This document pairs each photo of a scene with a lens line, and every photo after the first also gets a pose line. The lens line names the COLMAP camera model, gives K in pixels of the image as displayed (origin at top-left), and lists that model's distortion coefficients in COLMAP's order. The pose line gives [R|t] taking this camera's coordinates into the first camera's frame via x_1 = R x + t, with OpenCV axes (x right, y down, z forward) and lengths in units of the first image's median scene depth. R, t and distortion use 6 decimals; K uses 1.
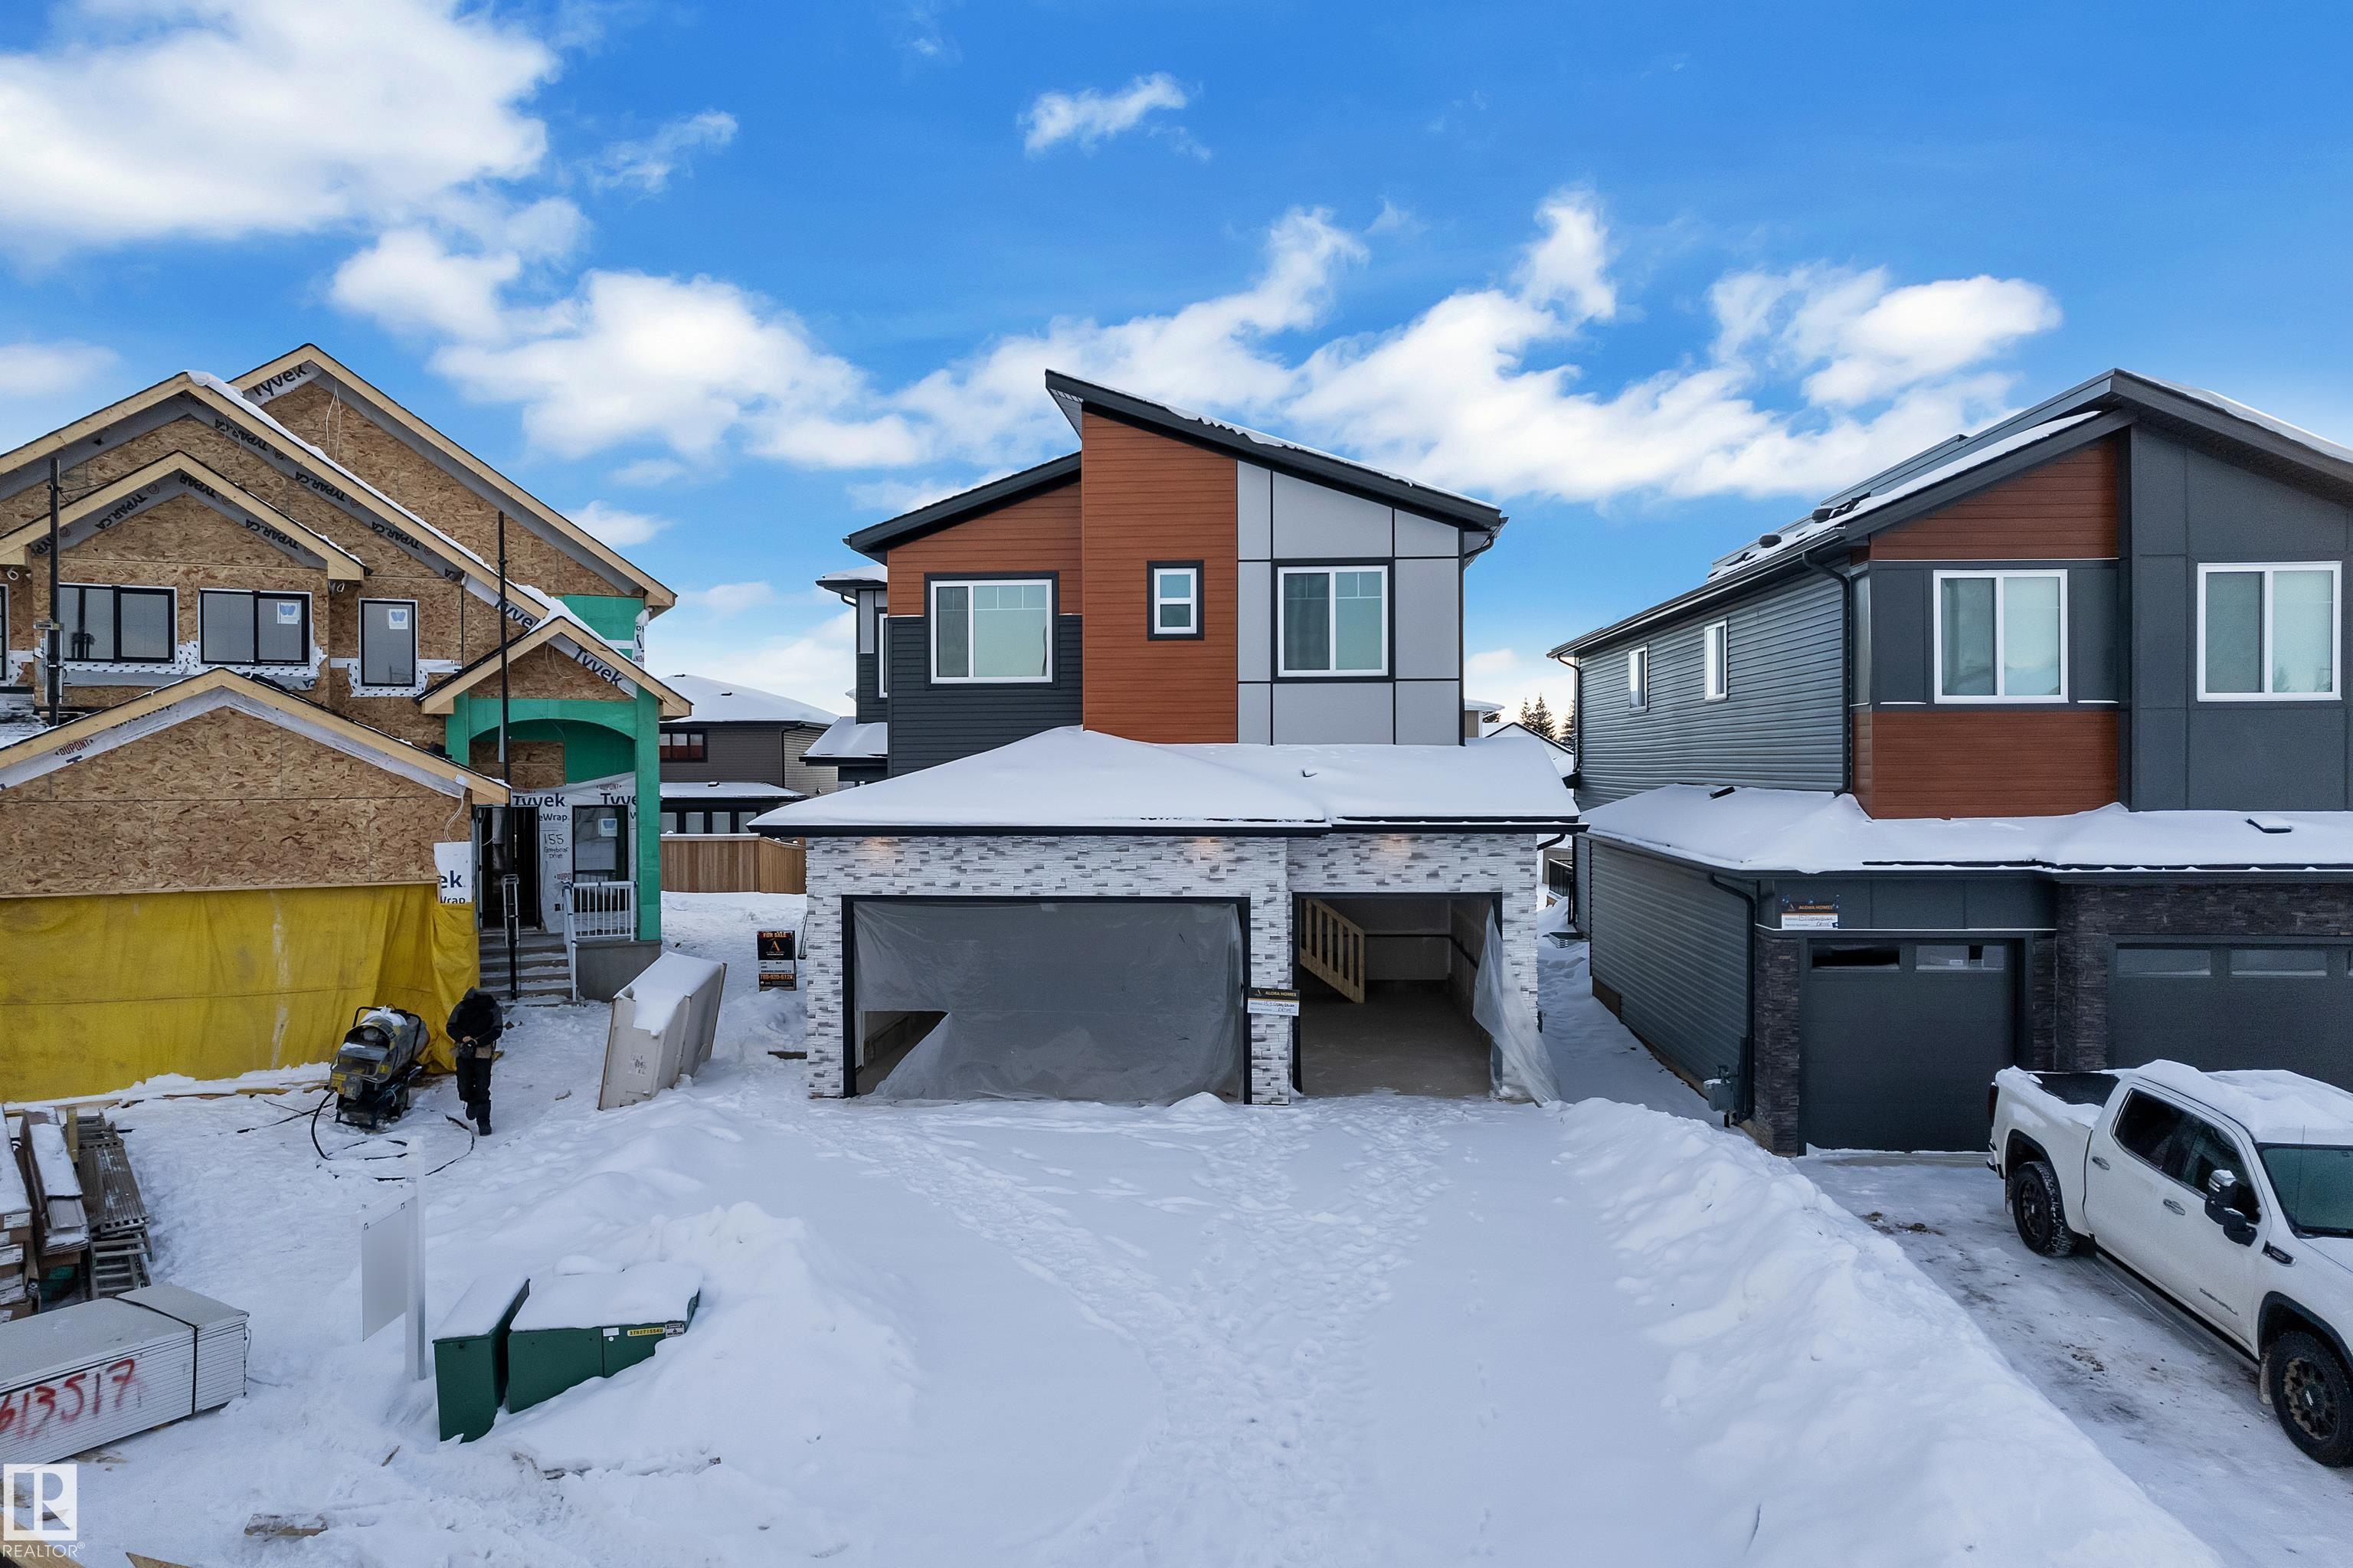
lens RADIAL K [[1500.1, 0, 1176.5], [0, 1500.1, 784.0], [0, 0, 1]] dist [-0.068012, 0.060679]
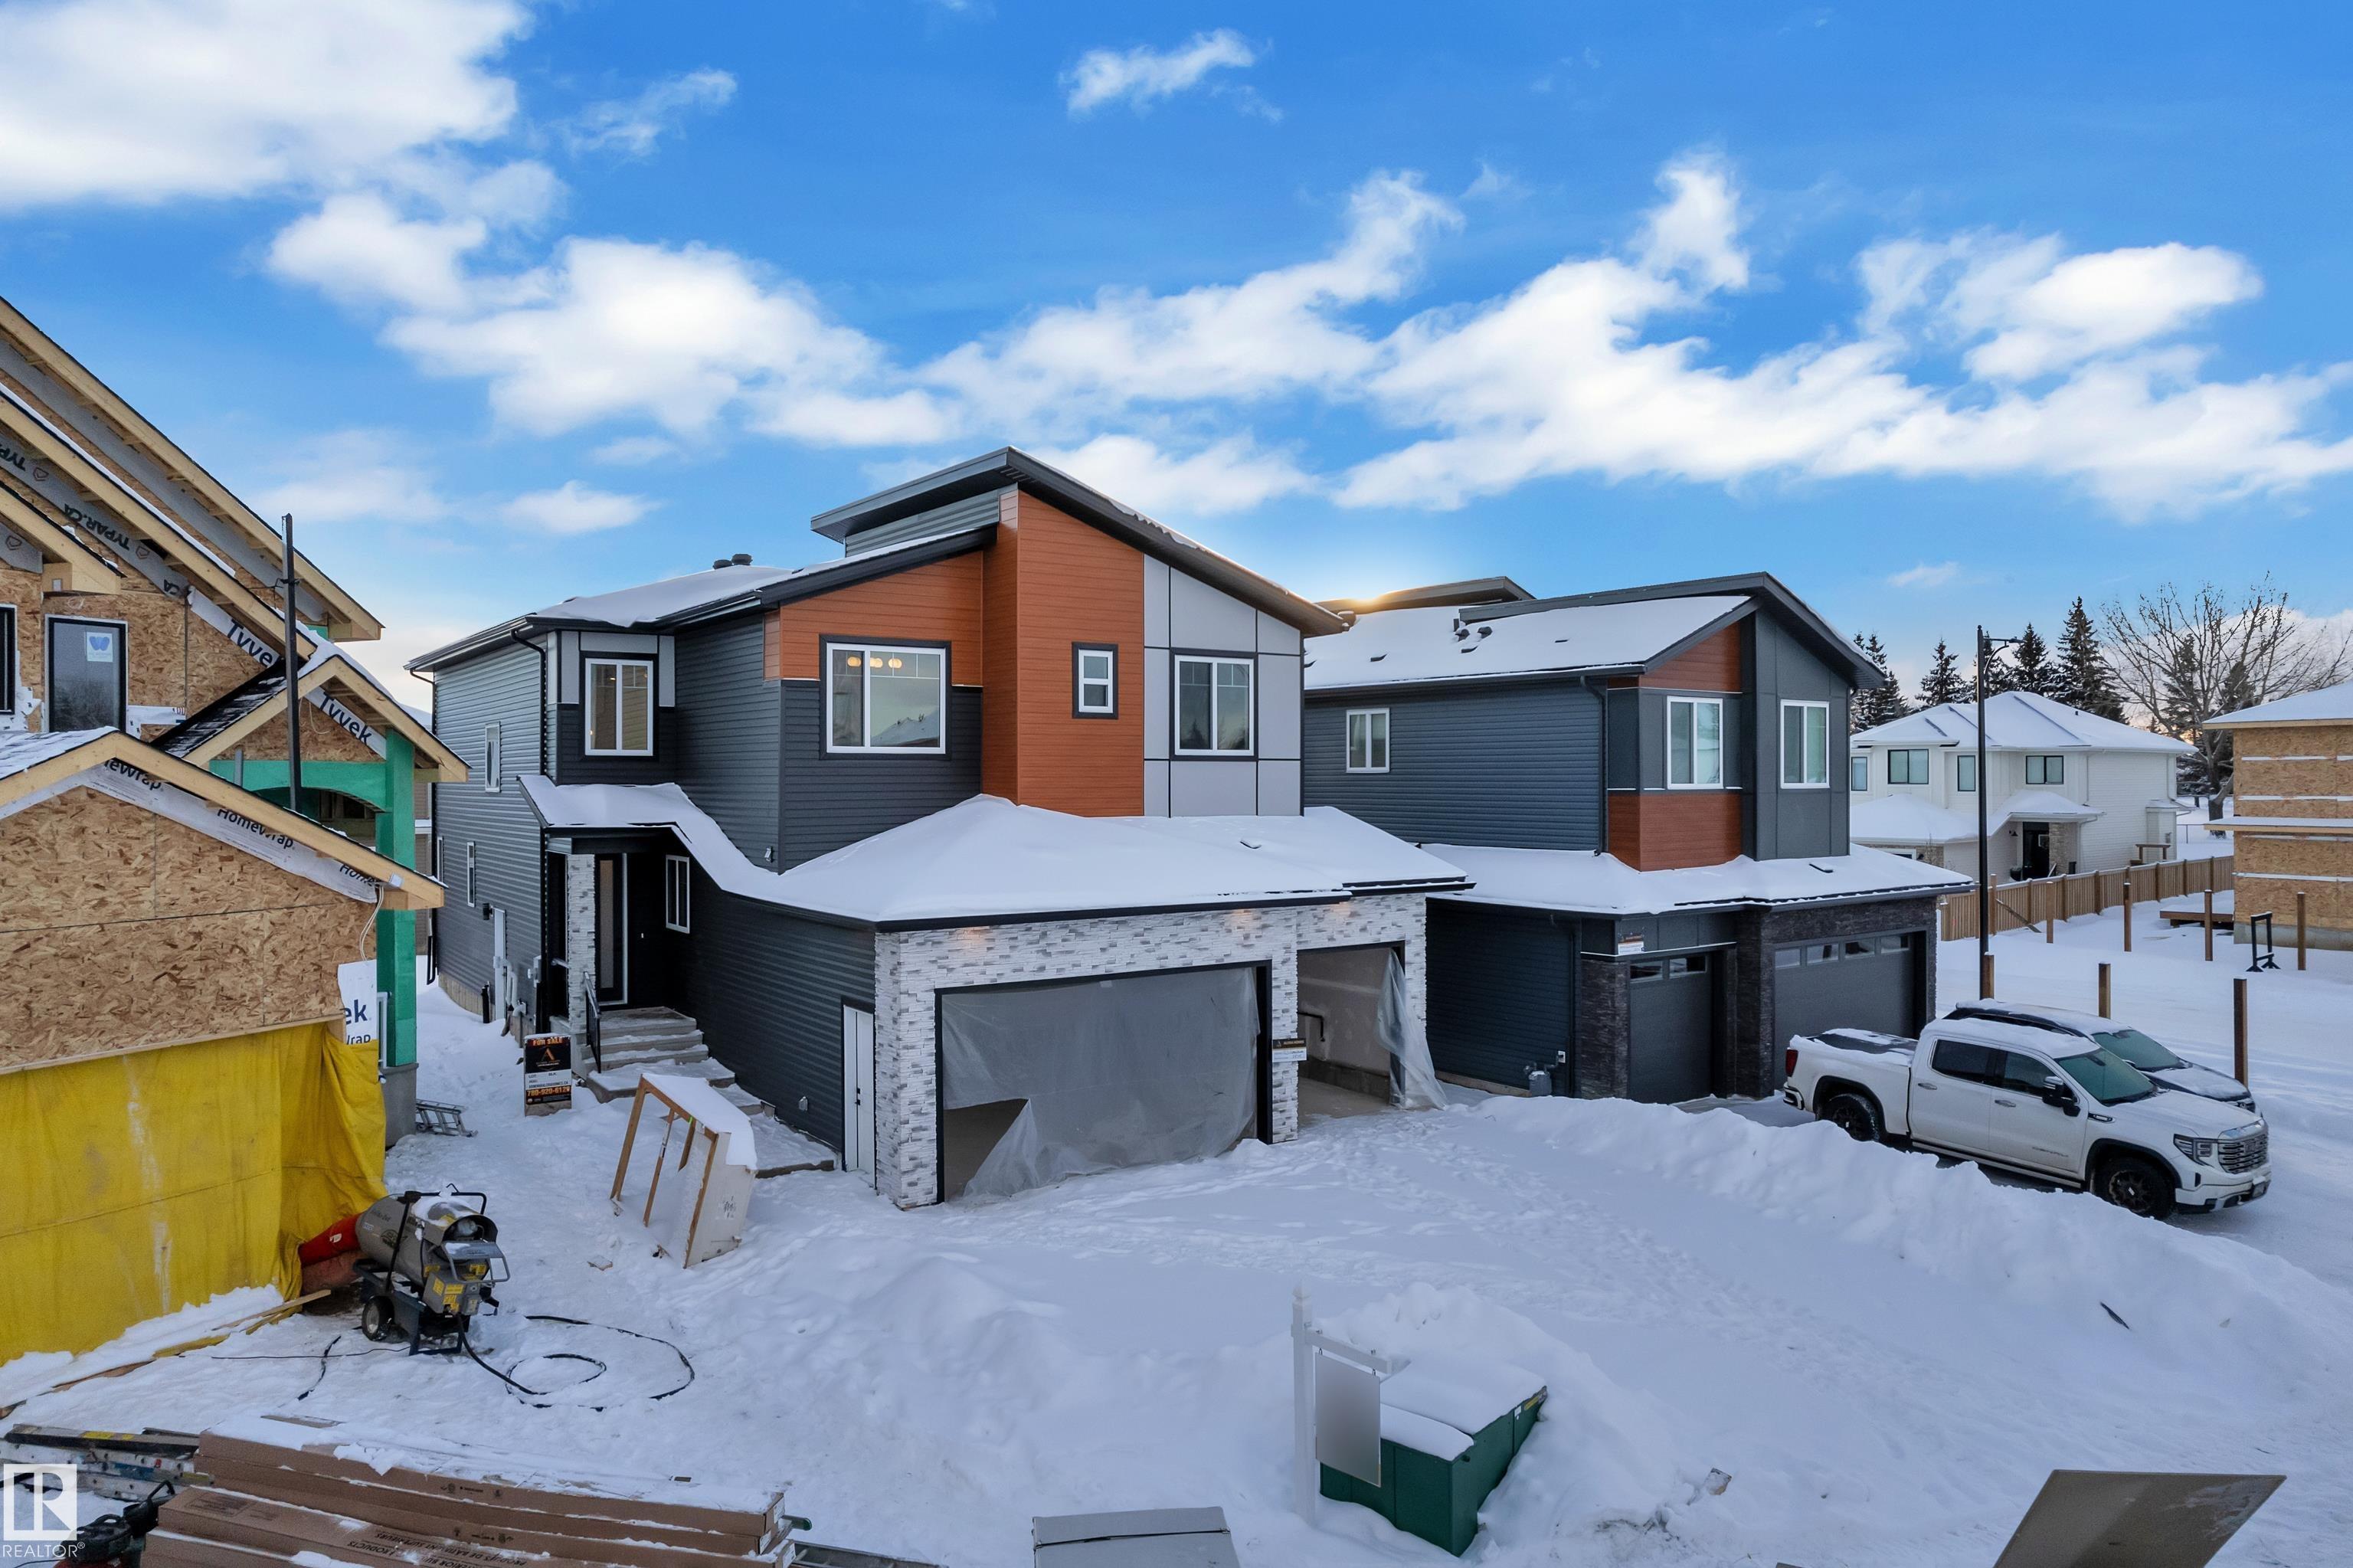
lens RADIAL K [[1500.1, 0, 1176.5], [0, 1500.1, 784.0], [0, 0, 1]] dist [-0.068012, 0.060679]
pose [[0.773641, 0.000479, 0.633624, -0.699269], [0.006673, 0.999938, -0.008903, -0.045409], [-0.633589, 0.011116, 0.773590, 0.170079]]
